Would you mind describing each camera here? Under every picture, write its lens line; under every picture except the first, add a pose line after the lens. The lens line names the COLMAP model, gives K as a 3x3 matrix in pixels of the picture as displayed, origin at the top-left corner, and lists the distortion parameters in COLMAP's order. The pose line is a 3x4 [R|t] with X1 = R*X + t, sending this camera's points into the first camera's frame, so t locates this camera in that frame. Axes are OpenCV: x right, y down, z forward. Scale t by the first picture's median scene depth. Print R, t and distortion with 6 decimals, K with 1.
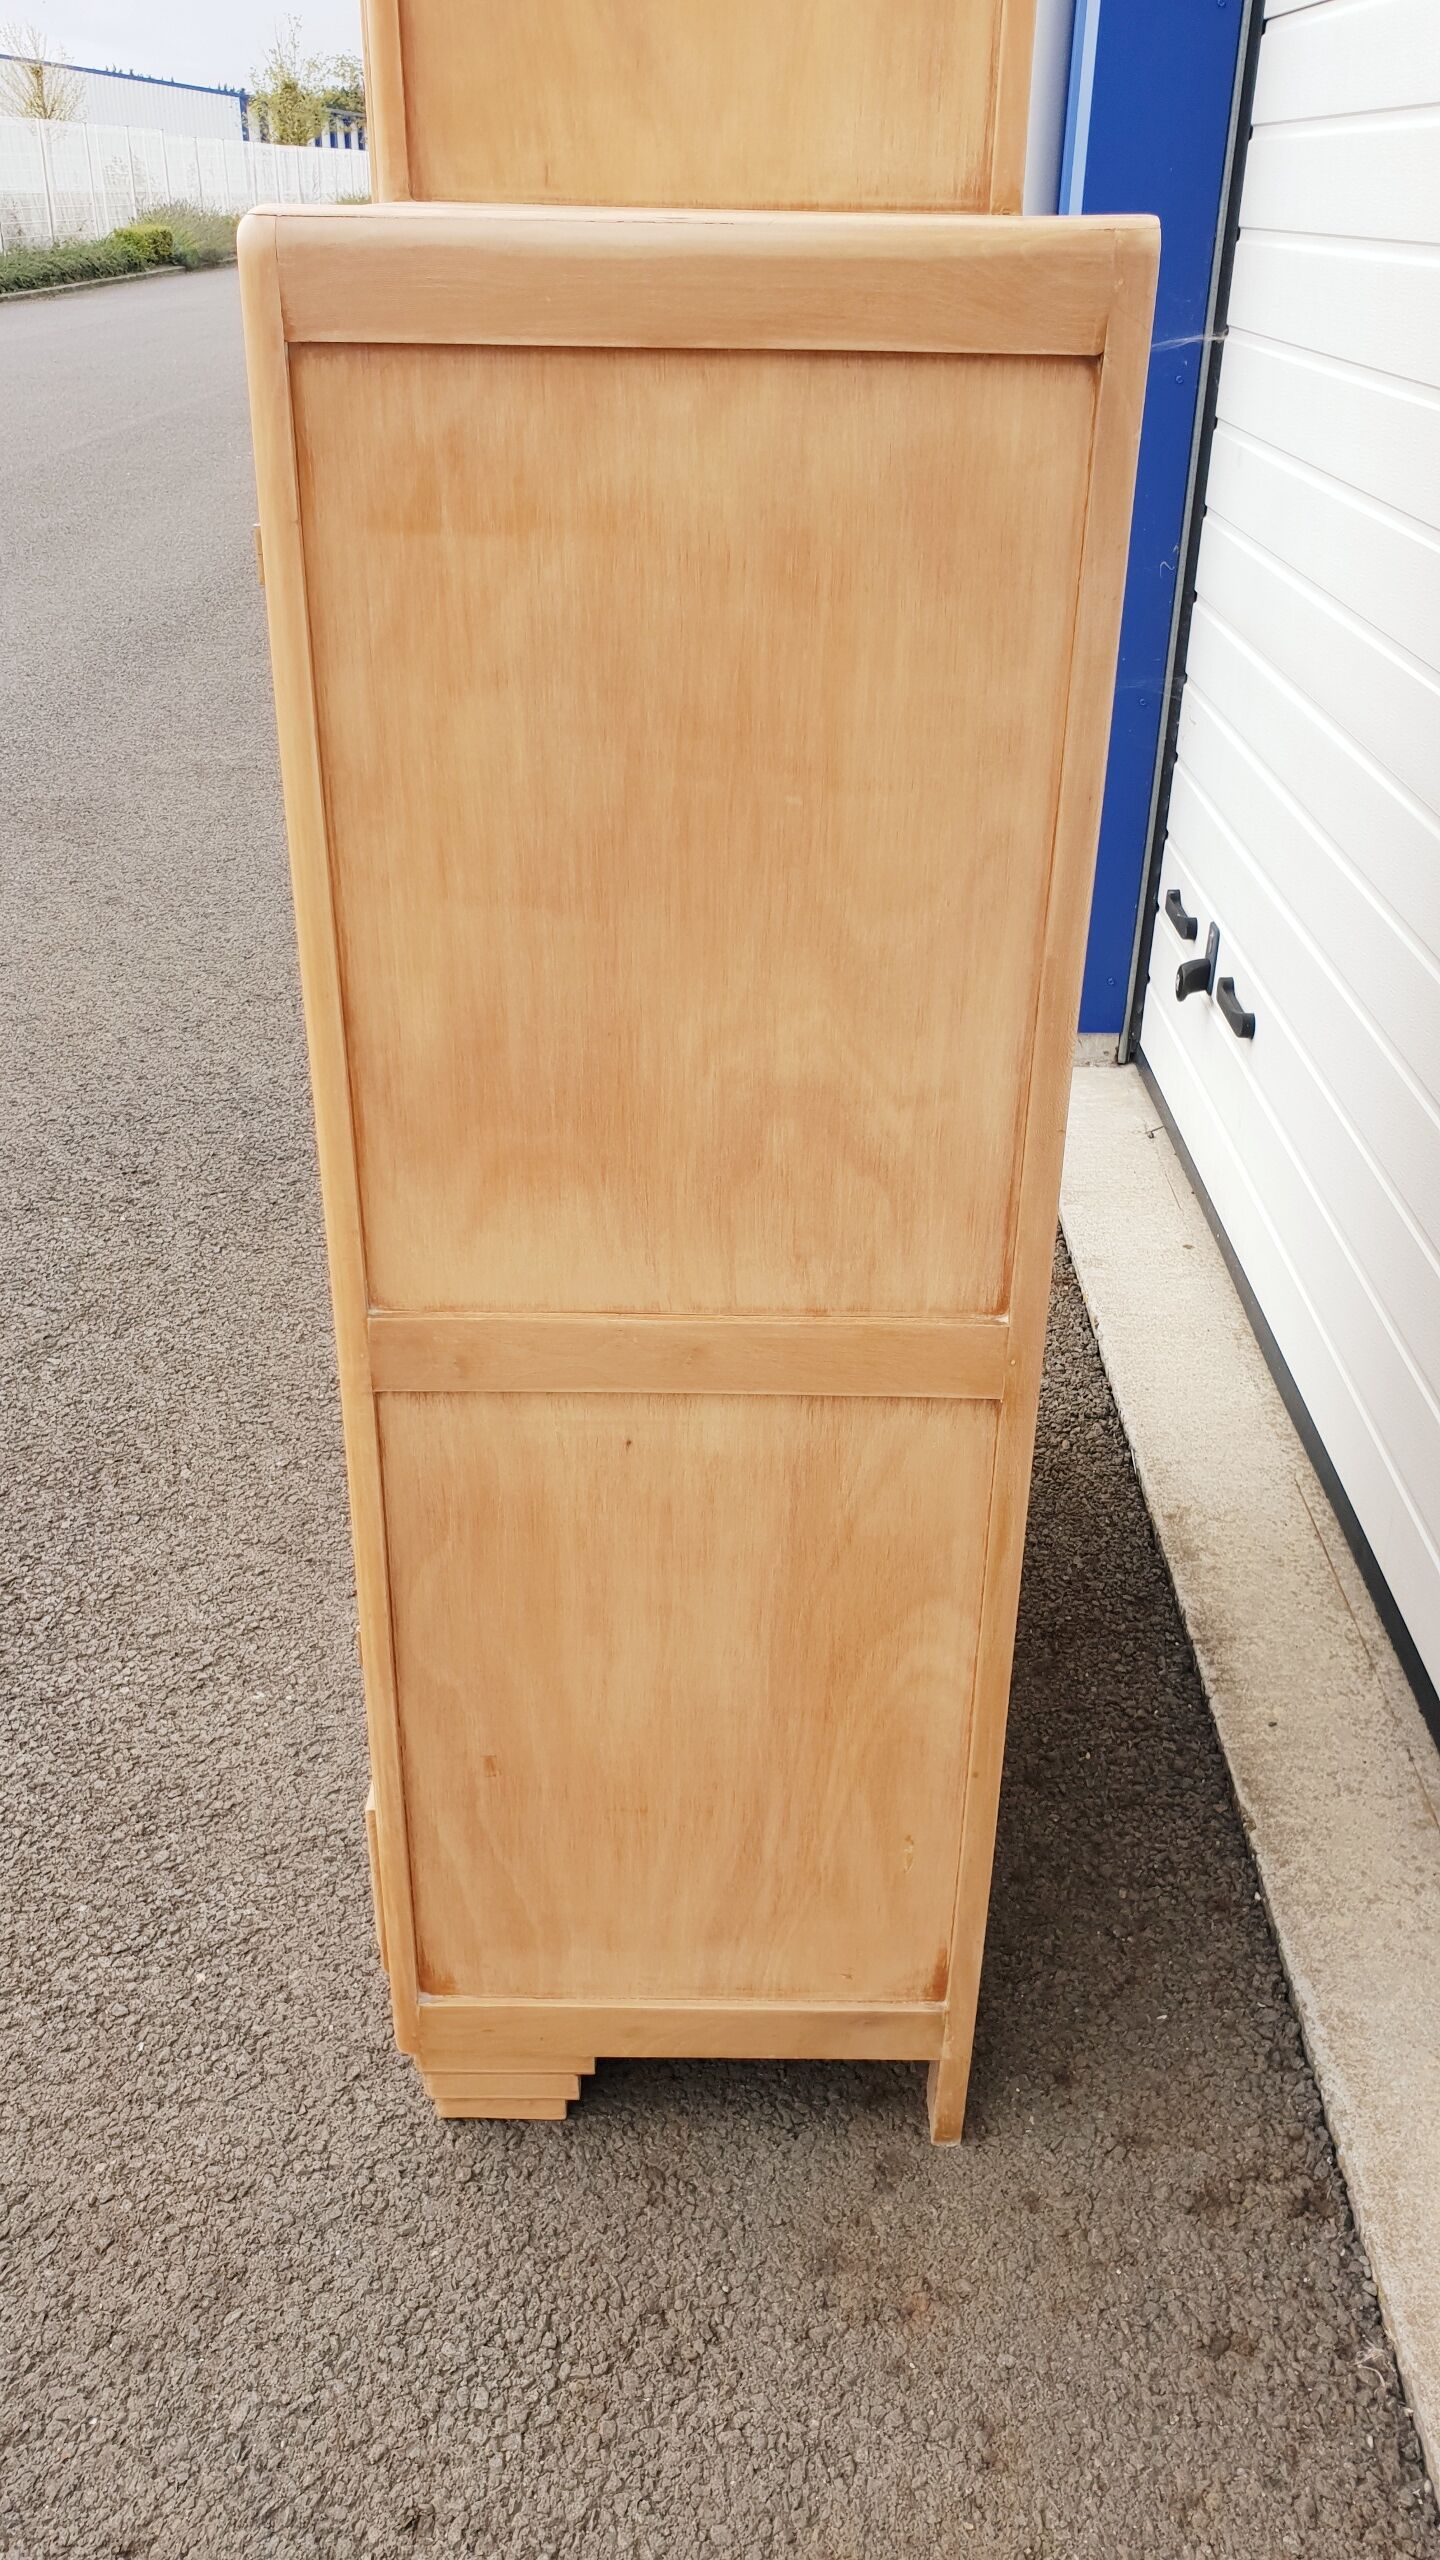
lens RADIAL K [[2007.8, 0, 729.1], [0, 2007.8, 1247.5], [0, 0, 1]] dist [0.017209, -0.001848]
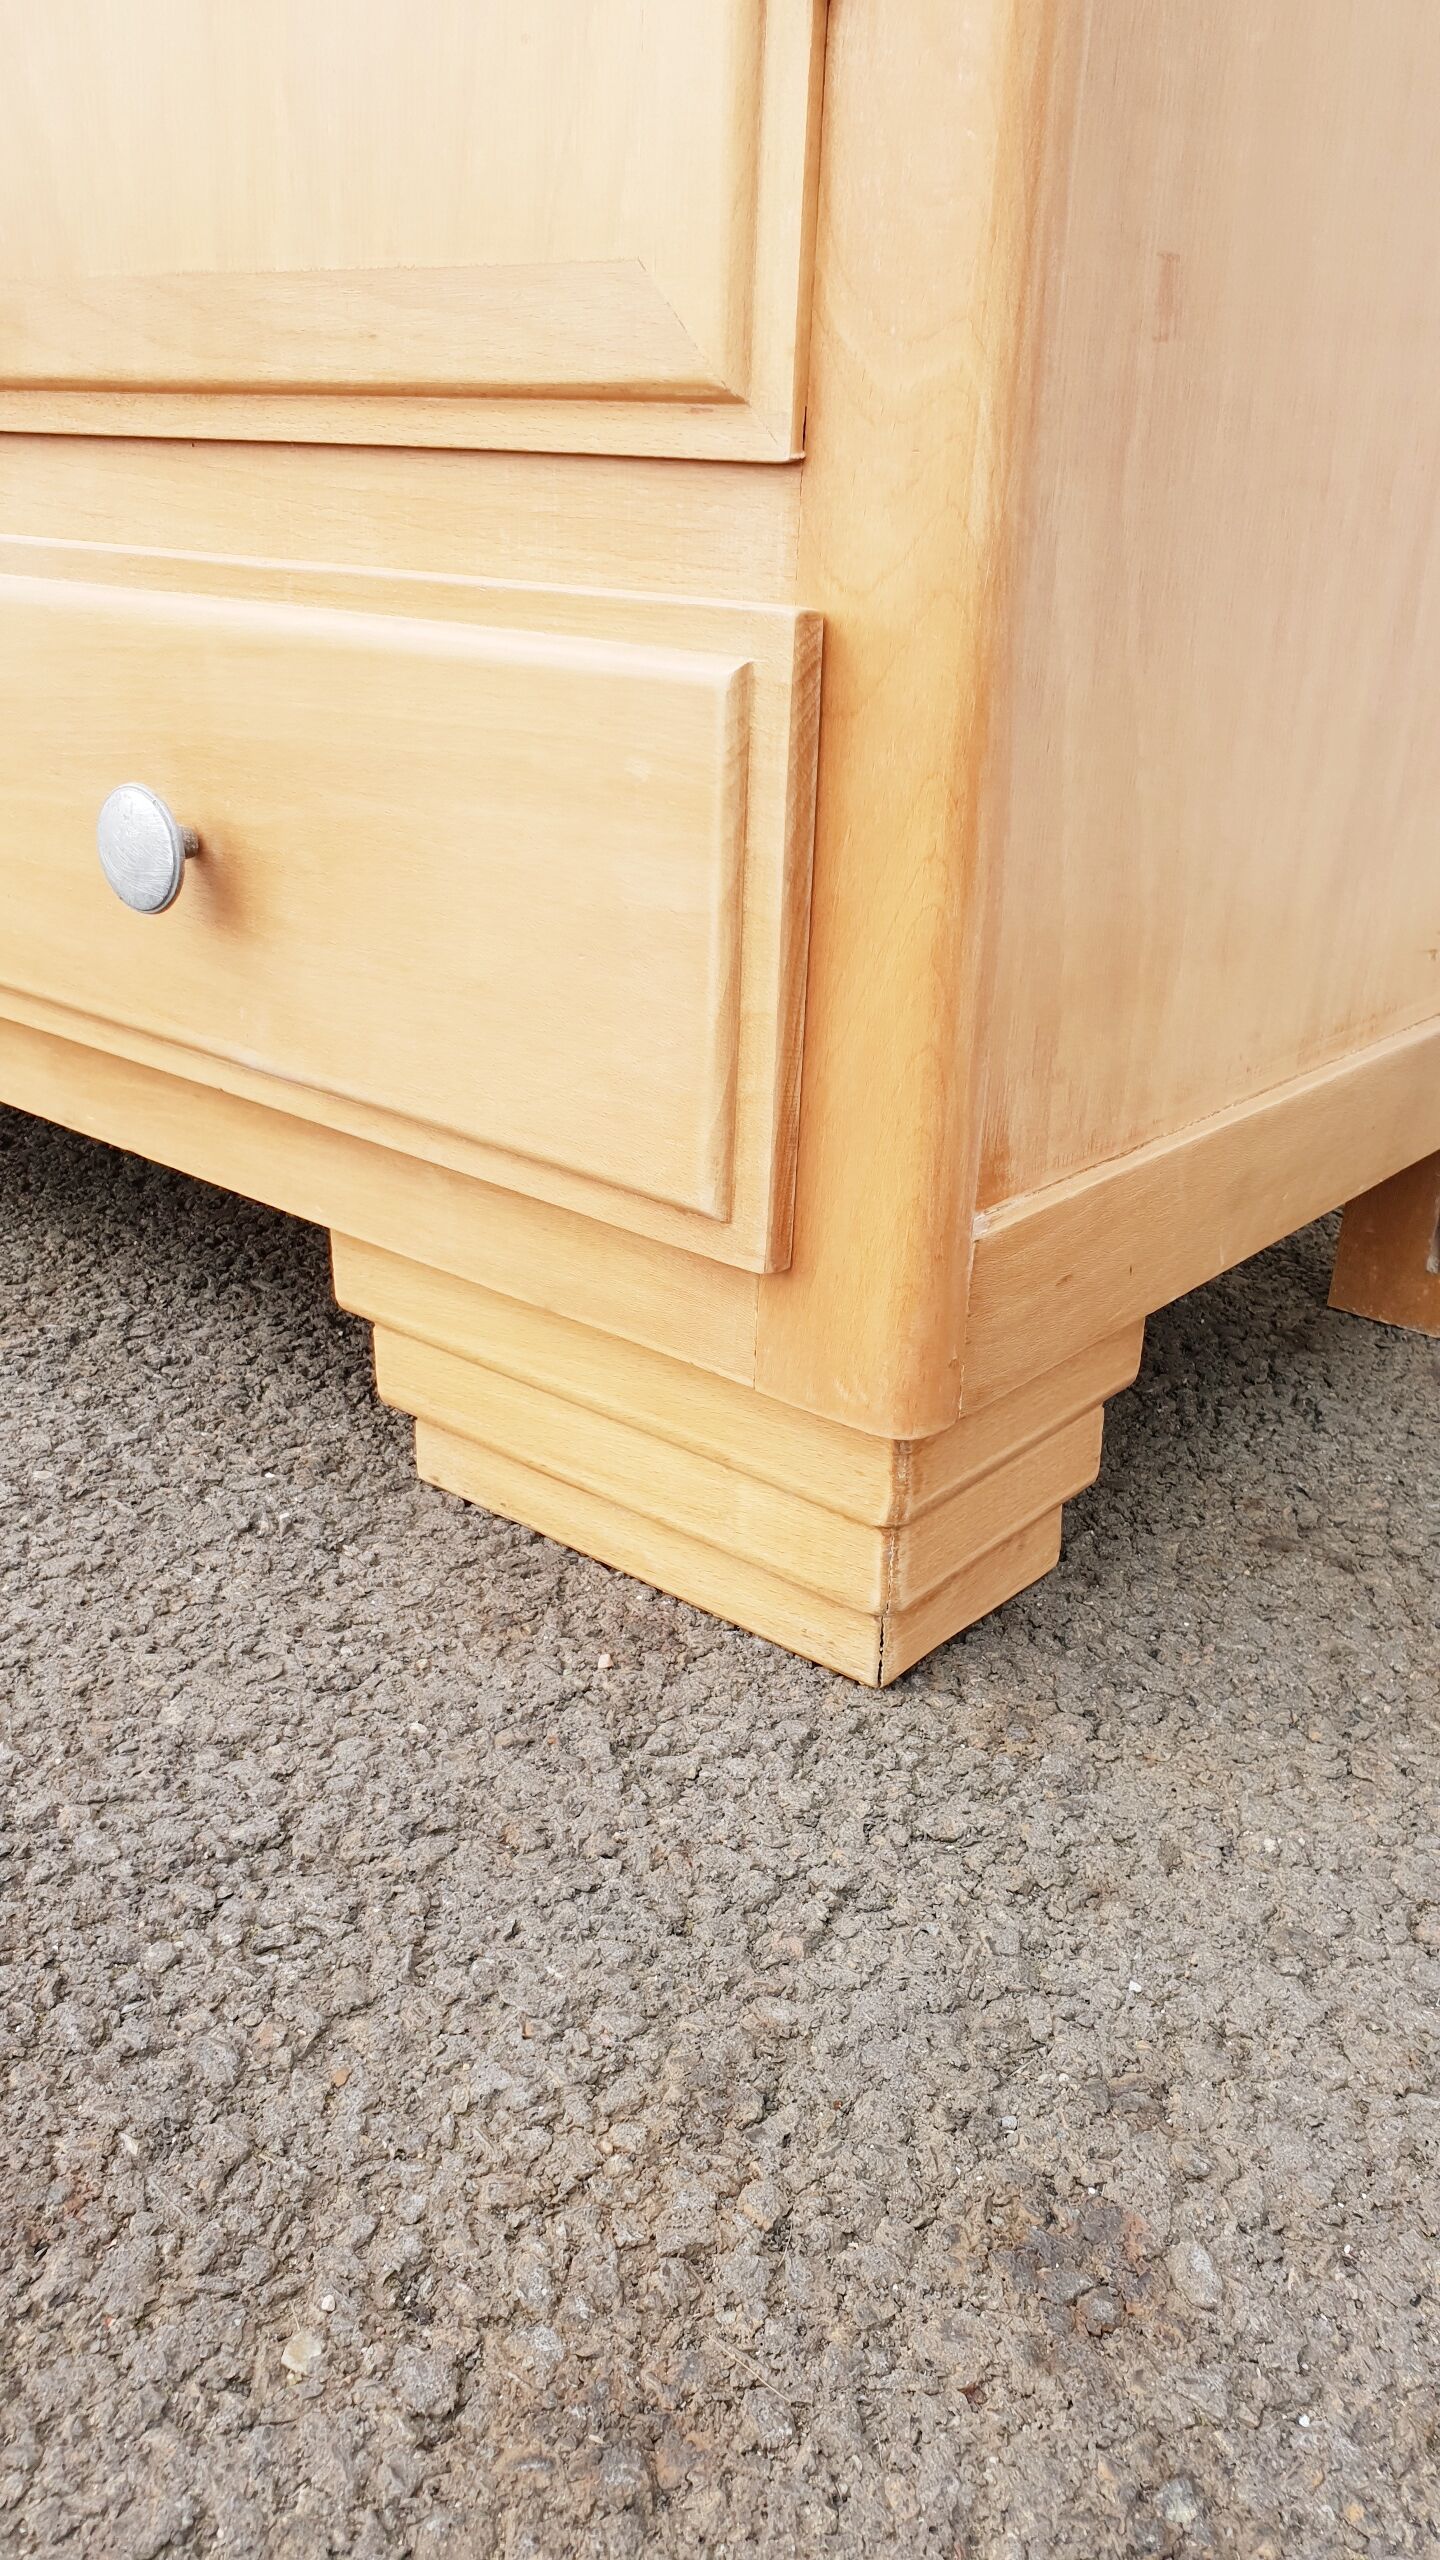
lens RADIAL K [[2007.8, 0, 743.5], [0, 2007.8, 1284.4], [0, 0, 1]] dist [0.017209, -0.001848]
pose [[0.627364, -0.278965, 0.727044, -0.431812], [0.332452, 0.940221, 0.073889, 0.343572], [-0.704195, 0.195352, 0.682603, 0.791795]]
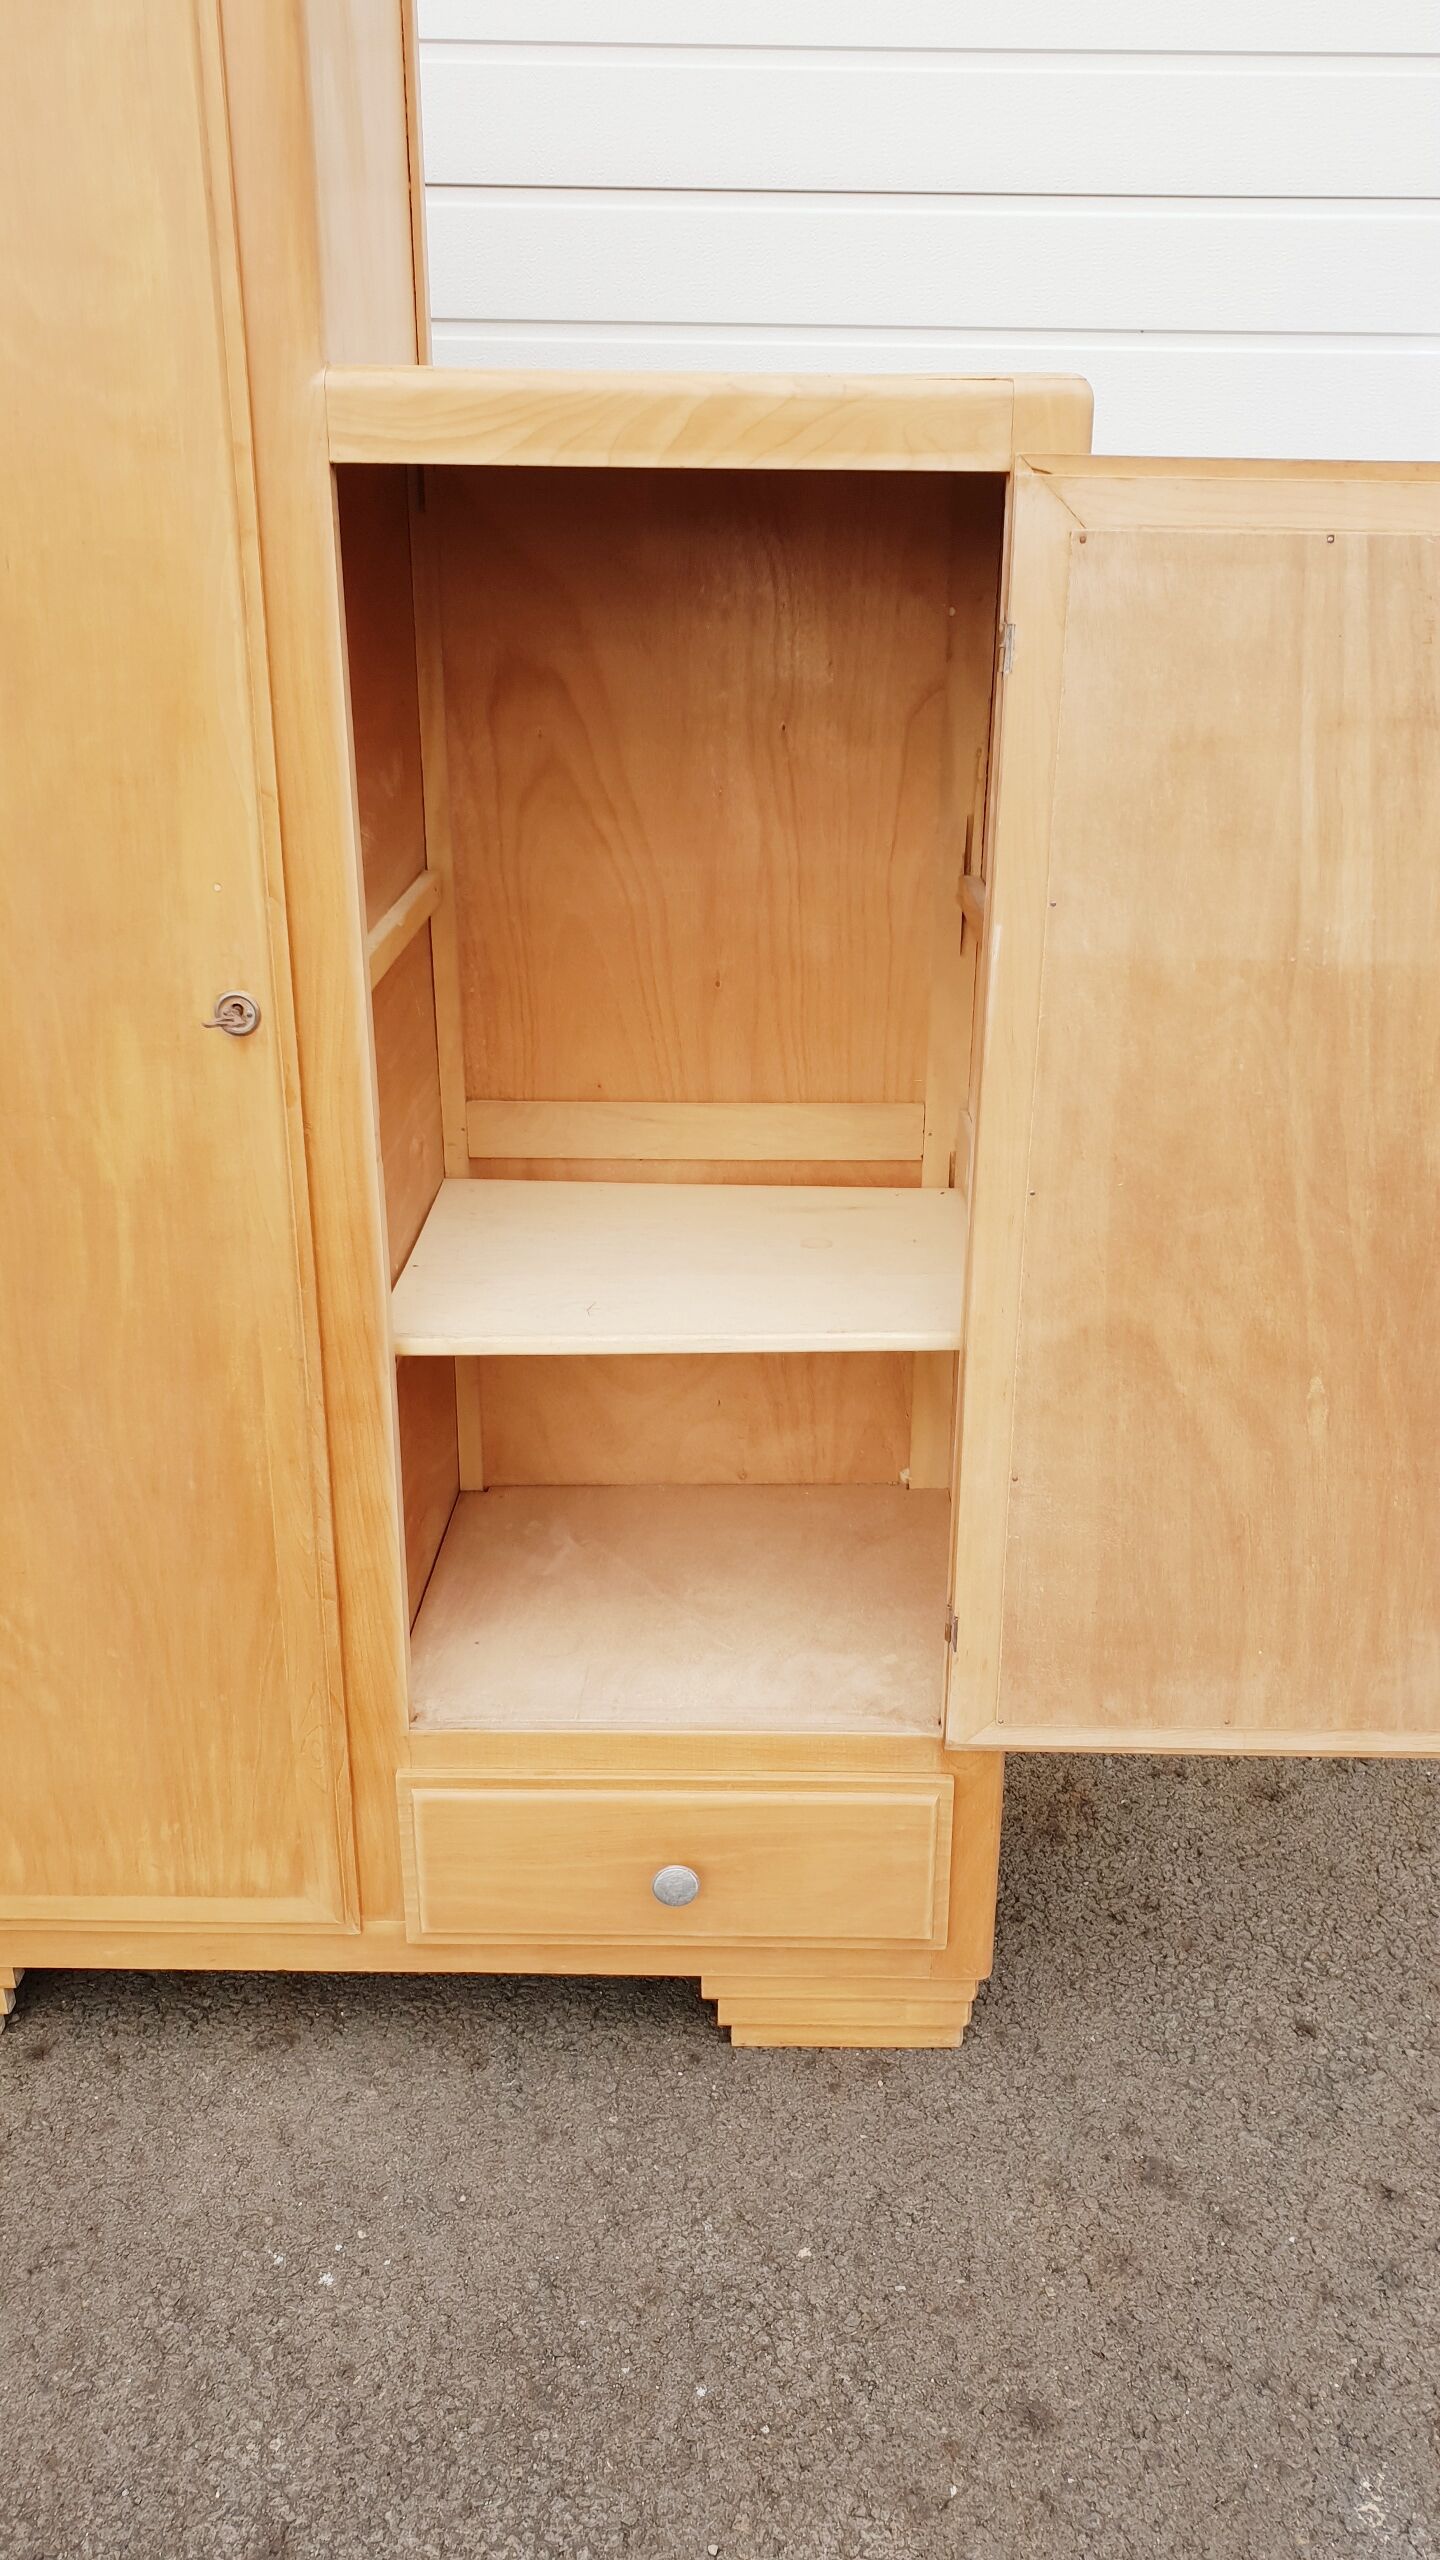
lens RADIAL K [[2007.8, 0, 777.5], [0, 2007.8, 1268.1], [0, 0, 1]] dist [0.017209, -0.001848]
pose [[-0.001049, -0.370048, 0.929012, -1.071935], [0.452262, 0.828397, 0.330481, -0.354092], [-0.891885, 0.420504, 0.166489, 0.765712]]
